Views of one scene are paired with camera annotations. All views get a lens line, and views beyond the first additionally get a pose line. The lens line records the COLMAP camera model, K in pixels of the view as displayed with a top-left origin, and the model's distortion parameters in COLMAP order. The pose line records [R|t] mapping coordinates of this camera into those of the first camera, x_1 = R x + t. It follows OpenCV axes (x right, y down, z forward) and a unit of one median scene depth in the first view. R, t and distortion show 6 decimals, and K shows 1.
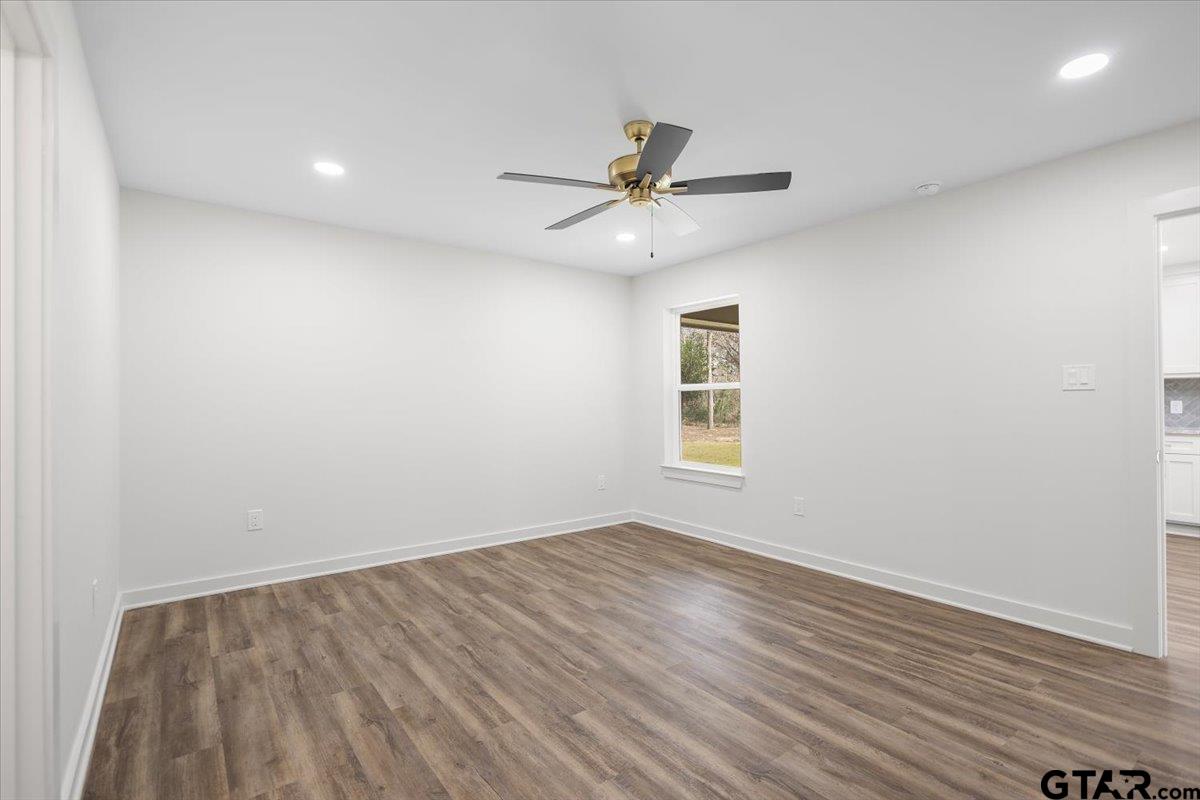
lens RADIAL K [[557.9, 0, 600.0], [0, 557.9, 400.0], [0, 0, 1]] dist [0.008095, 0.000144]
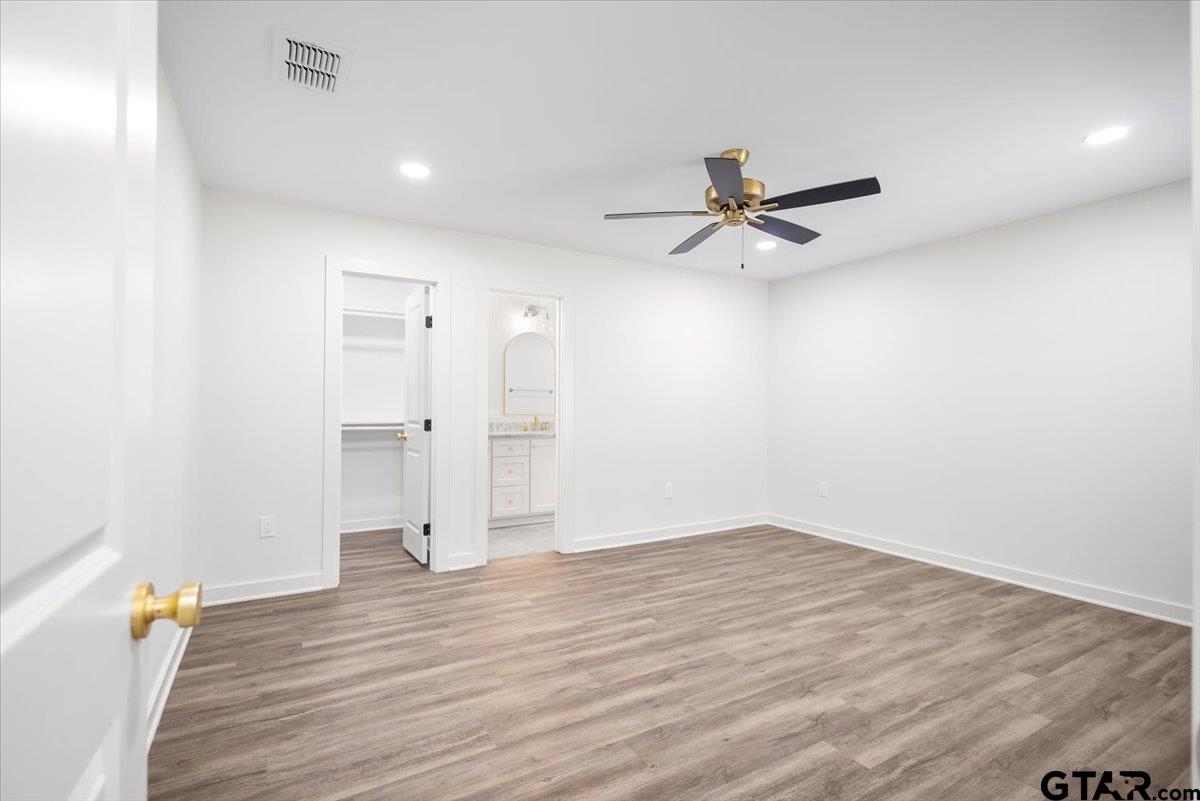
lens RADIAL K [[557.9, 0, 600.0], [0, 557.9, 400.5], [0, 0, 1]] dist [0.008095, 0.000144]
pose [[-0.114986, -0.006676, -0.993345, 1.142501], [0.000672, 0.999977, -0.006798, 0.000765], [0.993367, -0.001450, -0.114979, 0.826505]]
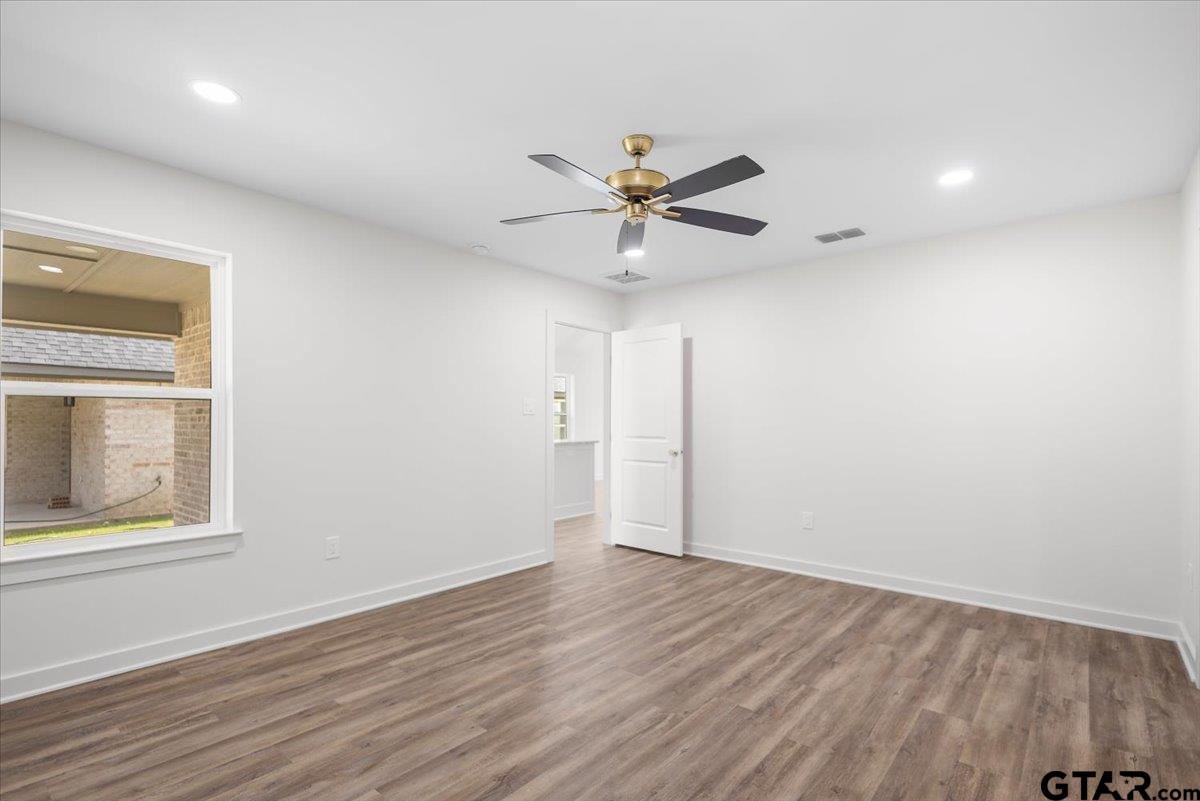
lens RADIAL K [[569.0, 0, 608.1], [0, 569.0, 397.7], [0, 0, 1]] dist [0.004903, -0.000165]
pose [[-0.225906, 0.044448, 0.973135, -0.871217], [-0.007623, 0.998847, -0.047392, 0.008898], [-0.974119, -0.018124, -0.225307, 1.222895]]
